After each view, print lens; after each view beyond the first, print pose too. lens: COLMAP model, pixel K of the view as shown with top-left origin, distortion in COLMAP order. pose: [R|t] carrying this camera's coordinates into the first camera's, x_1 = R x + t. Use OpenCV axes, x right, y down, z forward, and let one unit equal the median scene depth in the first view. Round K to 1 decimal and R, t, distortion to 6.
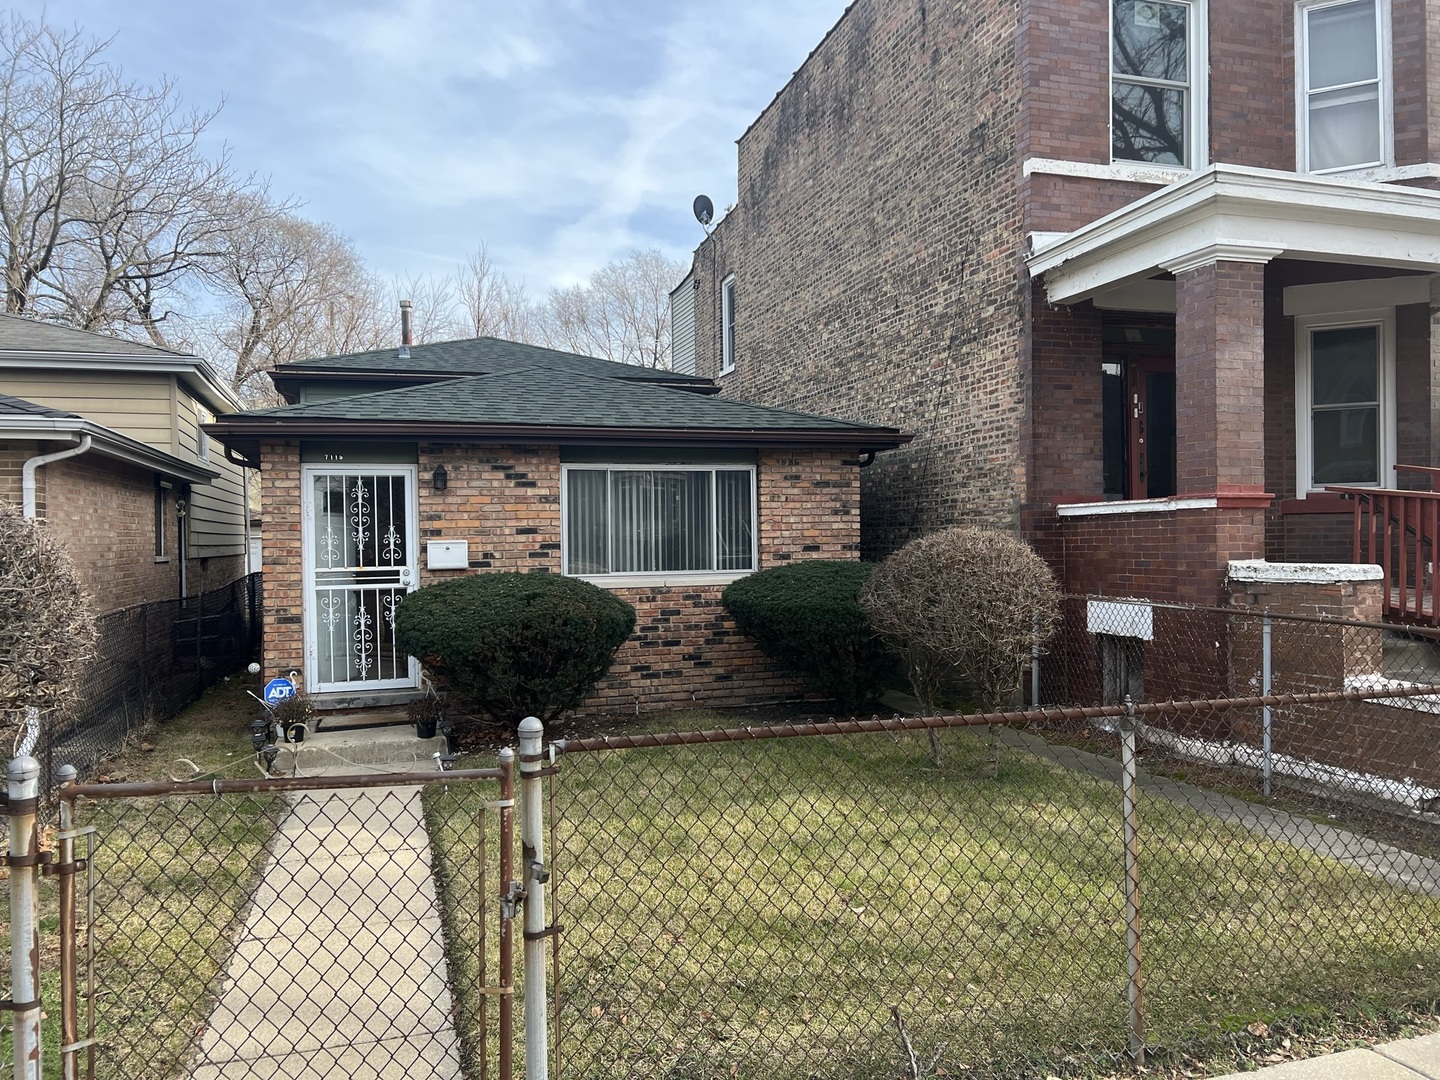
lens RADIAL K [[1090.7, 0, 712.8], [0, 1090.7, 550.8], [0, 0, 1]] dist [0.044831, -0.043794]
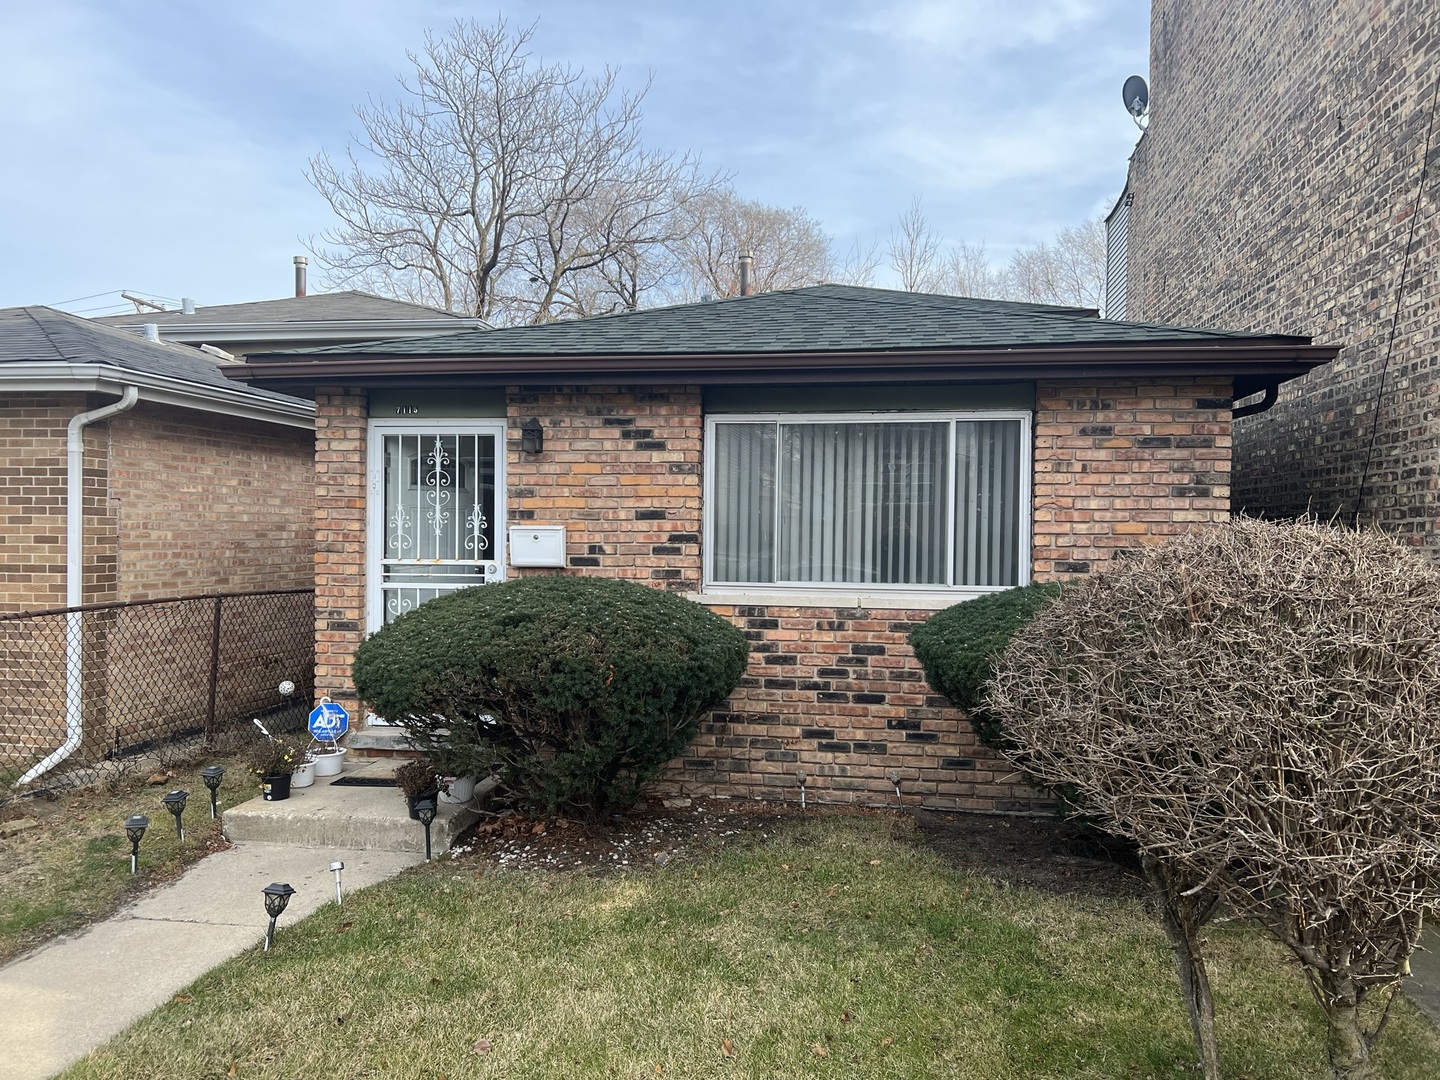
lens RADIAL K [[1090.7, 0, 711.7], [0, 1090.7, 534.5], [0, 0, 1]] dist [0.044831, -0.043794]
pose [[0.890715, 0.025525, -0.453844, 0.162658], [-0.028764, 0.999586, -0.000233, -0.006473], [0.453651, 0.013262, 0.891081, 0.400225]]
